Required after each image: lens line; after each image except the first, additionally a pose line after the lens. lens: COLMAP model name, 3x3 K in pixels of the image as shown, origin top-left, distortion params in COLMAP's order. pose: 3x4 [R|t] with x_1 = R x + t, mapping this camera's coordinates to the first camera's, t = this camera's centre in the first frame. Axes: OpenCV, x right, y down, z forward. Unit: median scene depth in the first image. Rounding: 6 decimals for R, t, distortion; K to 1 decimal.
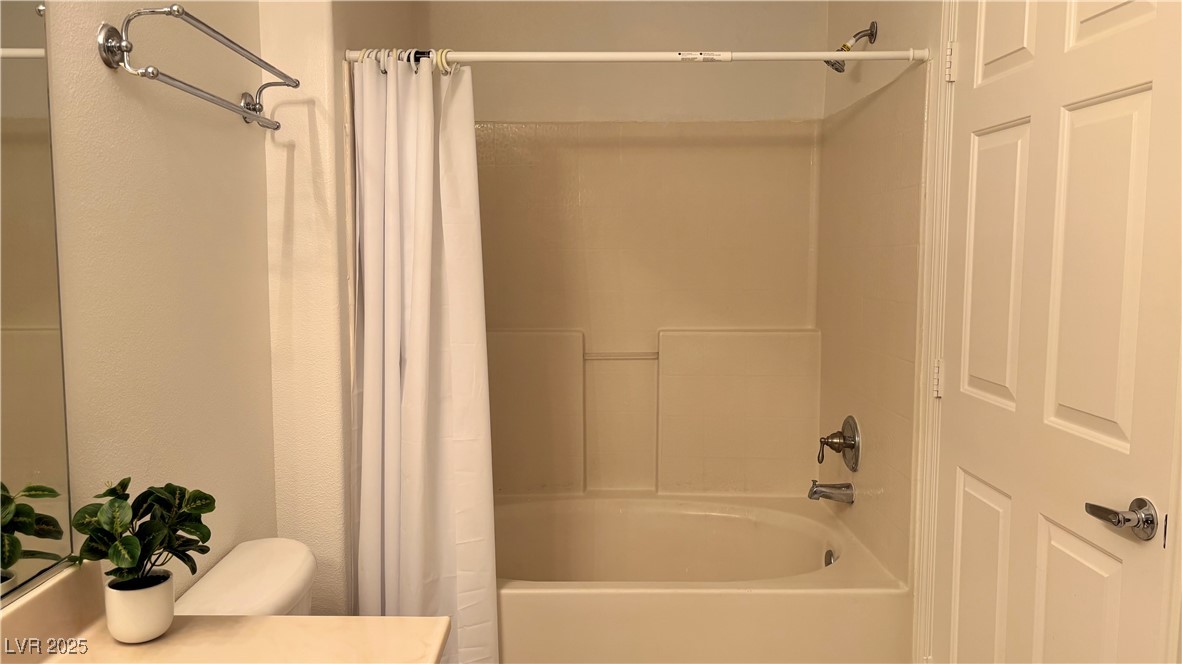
lens RADIAL K [[895.9, 0, 591.0], [0, 895.9, 332.0], [0, 0, 1]] dist [0.003862, 0.003926]
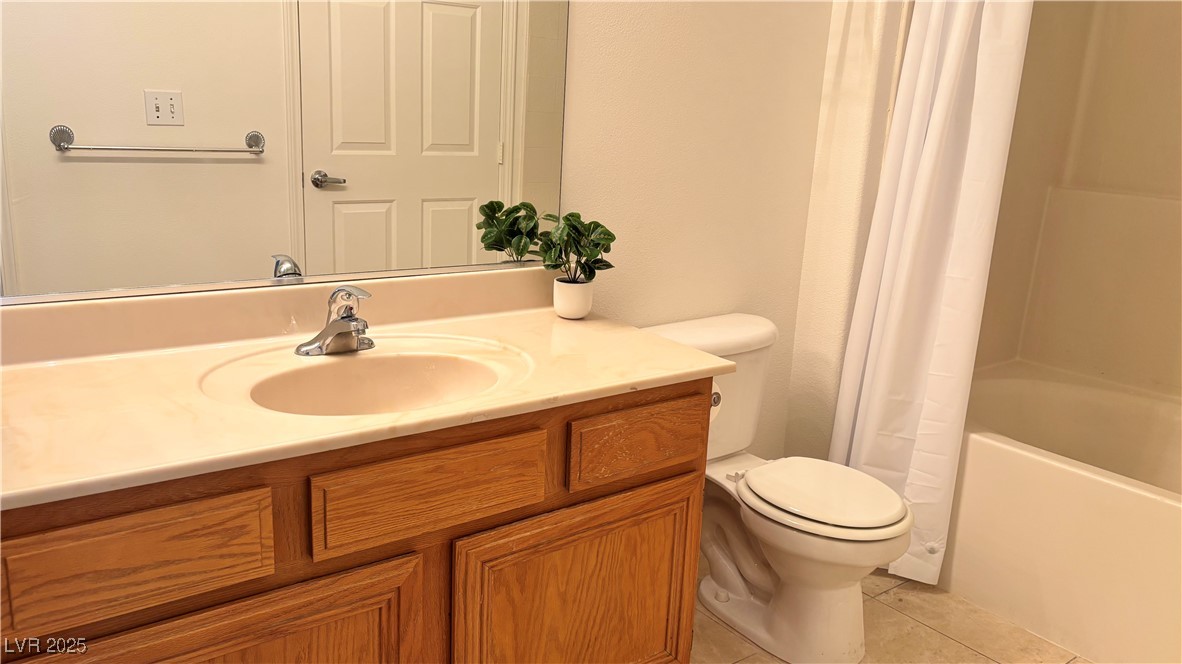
lens RADIAL K [[895.9, 0, 591.0], [0, 895.9, 332.0], [0, 0, 1]] dist [0.003862, 0.003926]
pose [[0.597390, 0.227751, -0.768931, 0.422032], [-0.124975, 0.973550, 0.191263, 0.039582], [0.792153, -0.018161, 0.610052, 0.052016]]
